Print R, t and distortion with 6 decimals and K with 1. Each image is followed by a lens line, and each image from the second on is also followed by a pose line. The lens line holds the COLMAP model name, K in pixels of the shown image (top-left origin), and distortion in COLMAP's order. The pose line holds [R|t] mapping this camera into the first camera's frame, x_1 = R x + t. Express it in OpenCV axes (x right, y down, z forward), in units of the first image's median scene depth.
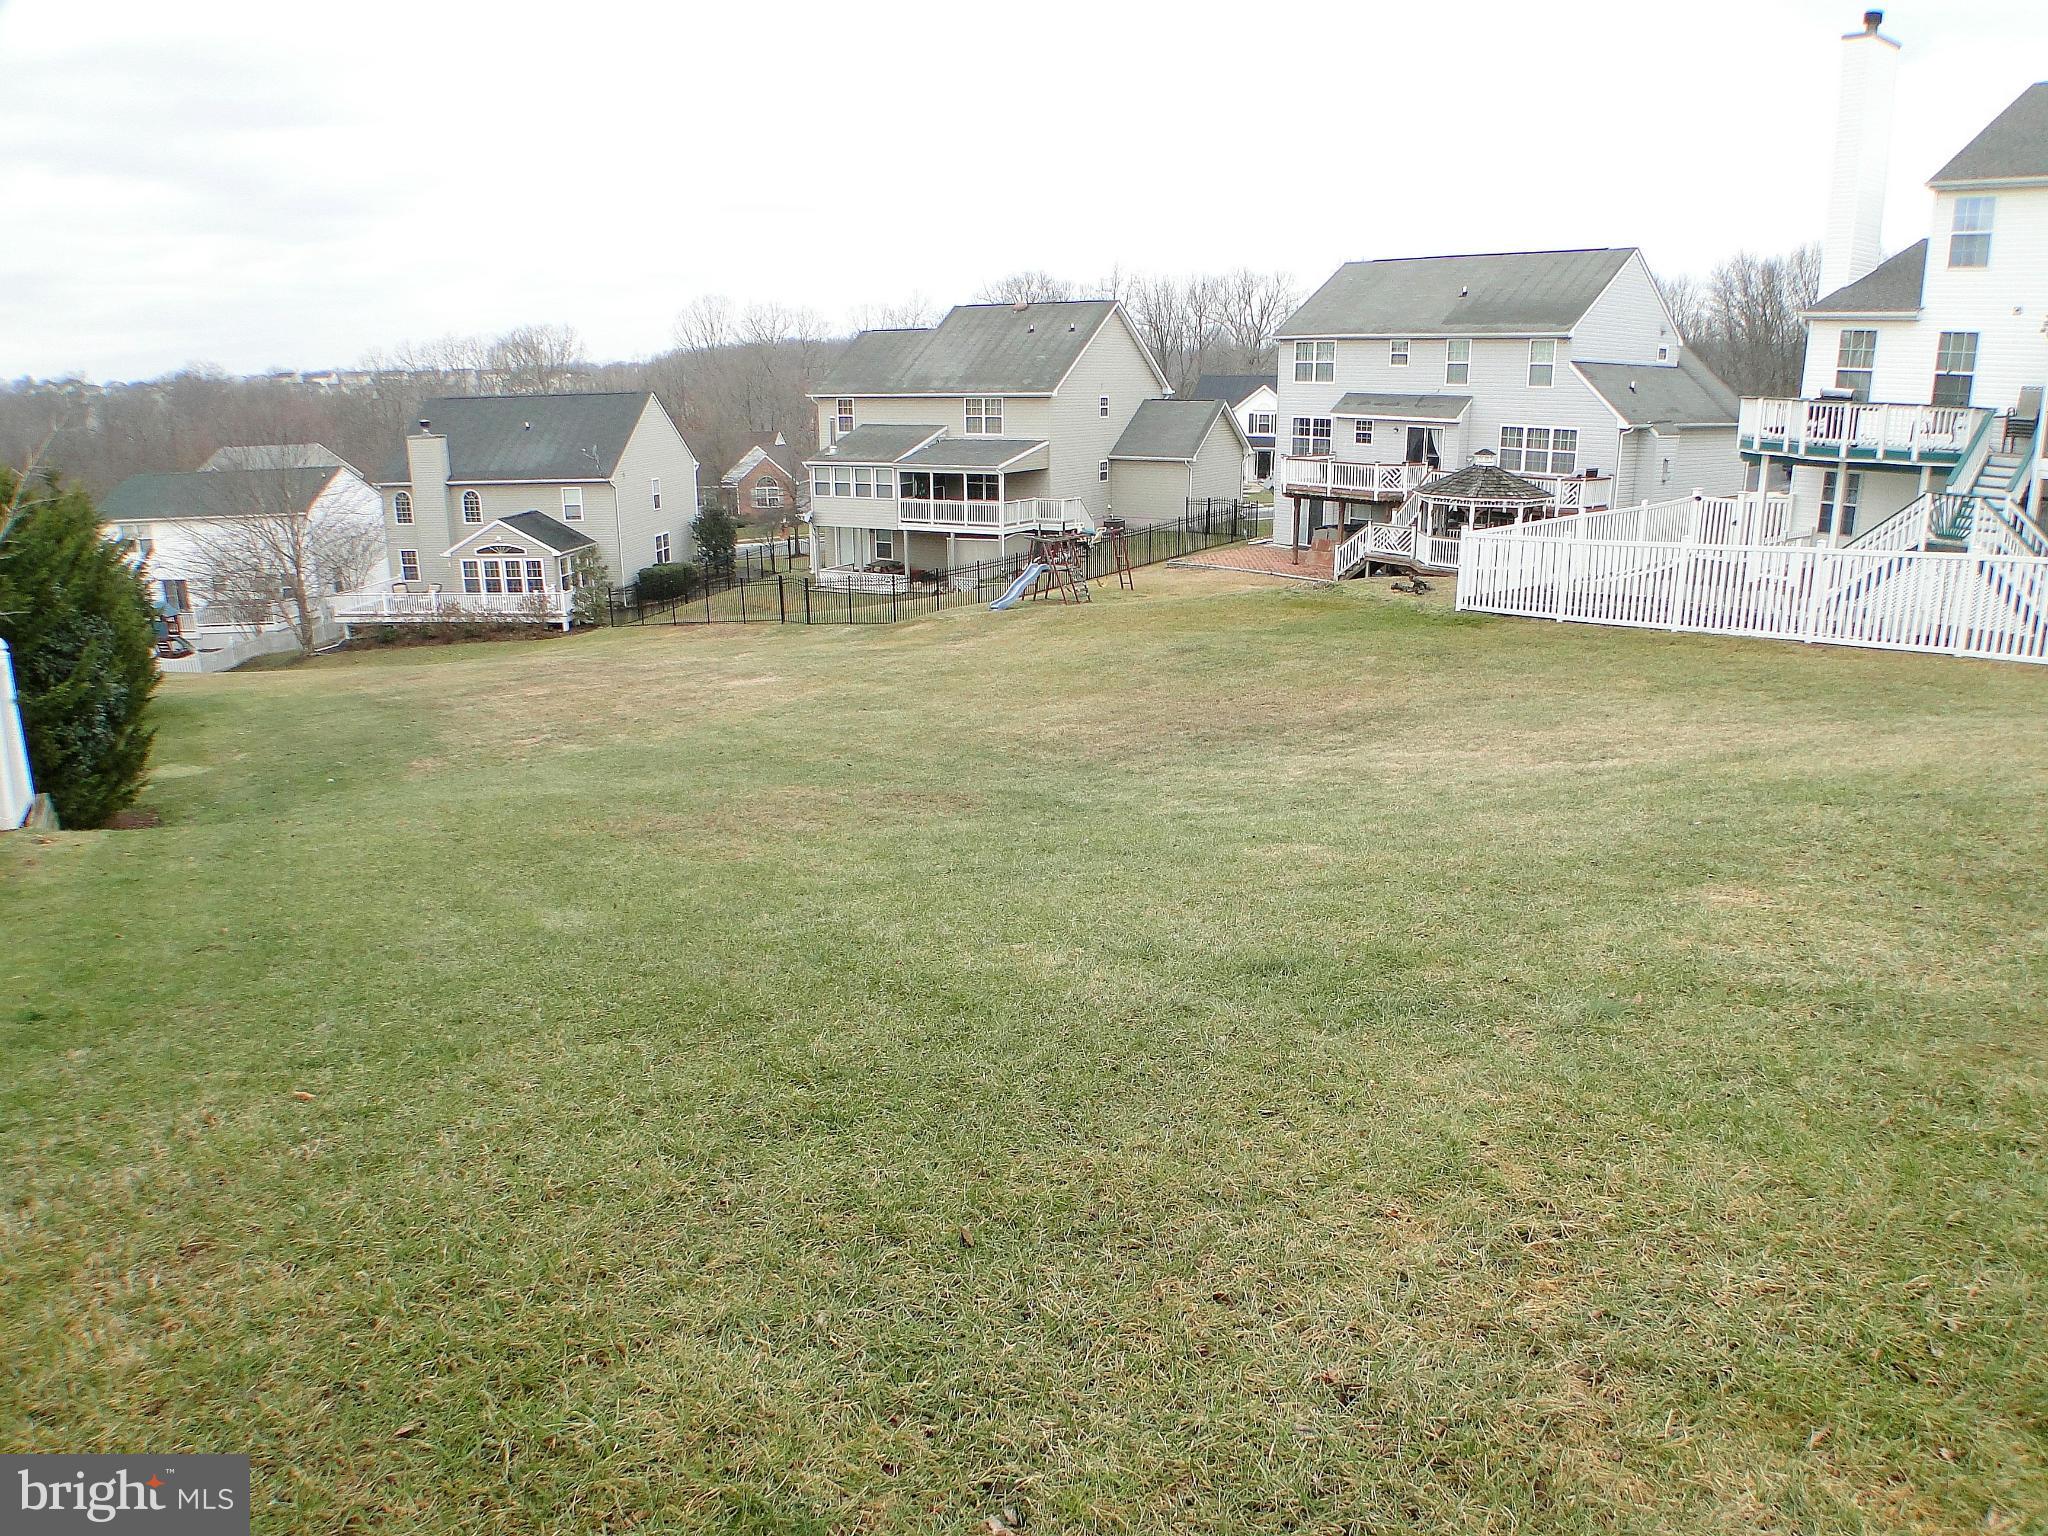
lens RADIAL K [[1330.1, 0, 1027.6], [0, 1330.1, 764.2], [0, 0, 1]] dist [-0.111929, 0.012415]
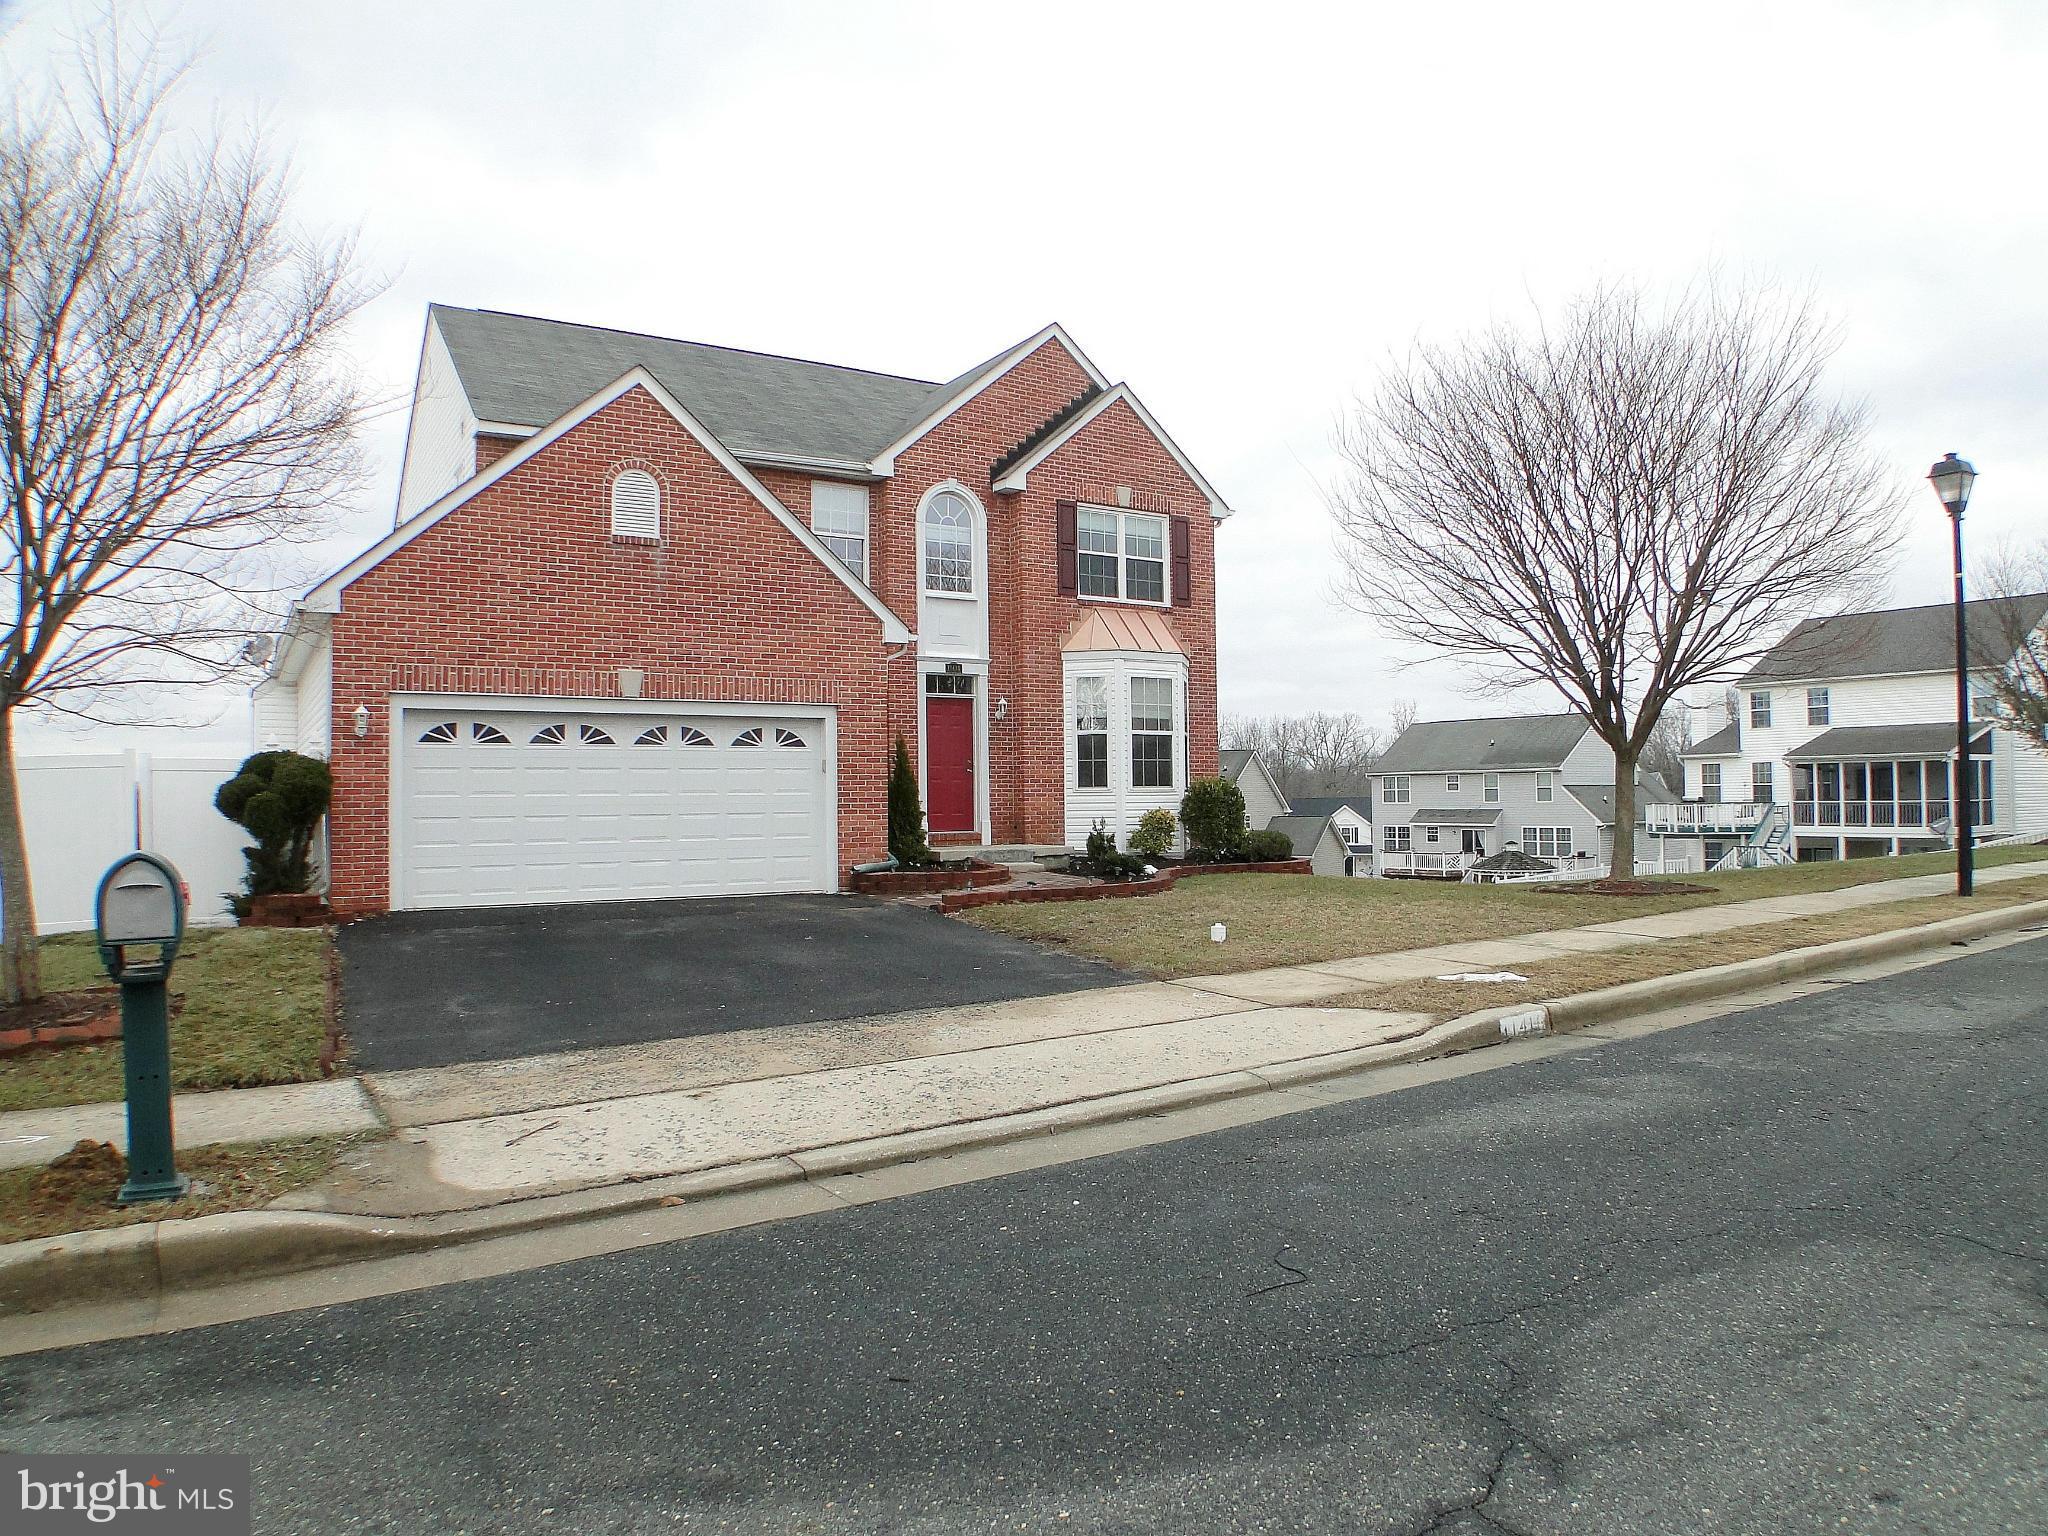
lens RADIAL K [[1330.1, 0, 1027.6], [0, 1330.1, 764.2], [0, 0, 1]] dist [-0.111929, 0.012415]
pose [[0.999078, -0.007633, -0.042259, -0.139528], [-0.005765, 0.951329, -0.308122, 0.134008], [0.042554, 0.308081, 0.950408, -0.467108]]
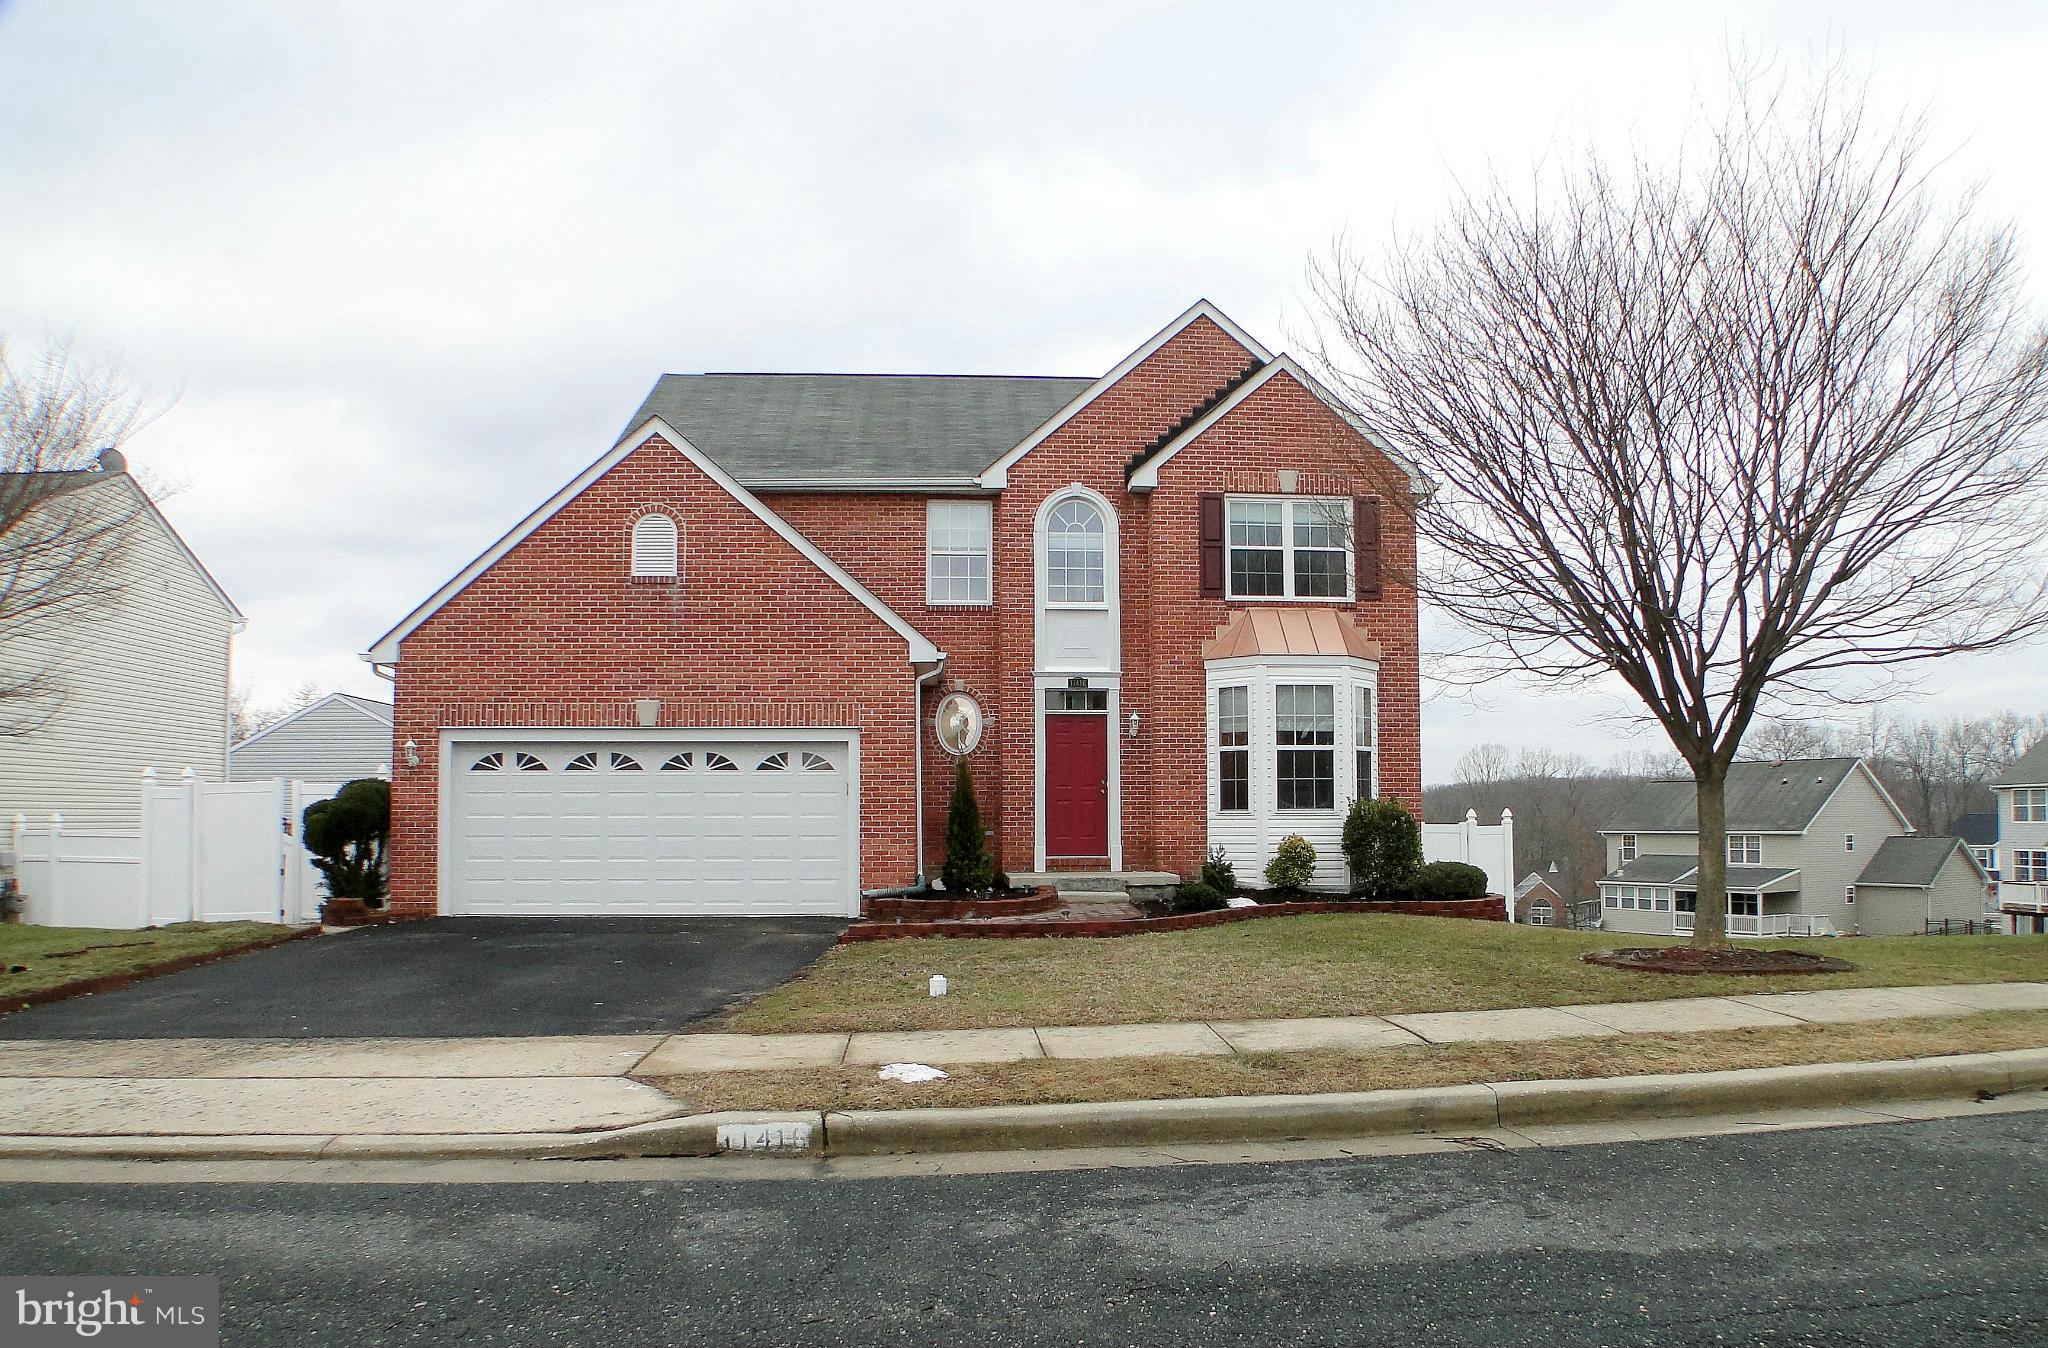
lens RADIAL K [[1322.9, 0, 1021.3], [0, 1322.9, 770.9], [0, 0, 1]] dist [-0.110589, 0.006742]
pose [[0.855437, -0.014447, -0.517706, 0.008365], [-0.148247, 0.950954, -0.271495, 0.110422], [0.496236, 0.308995, 0.811339, -0.398865]]
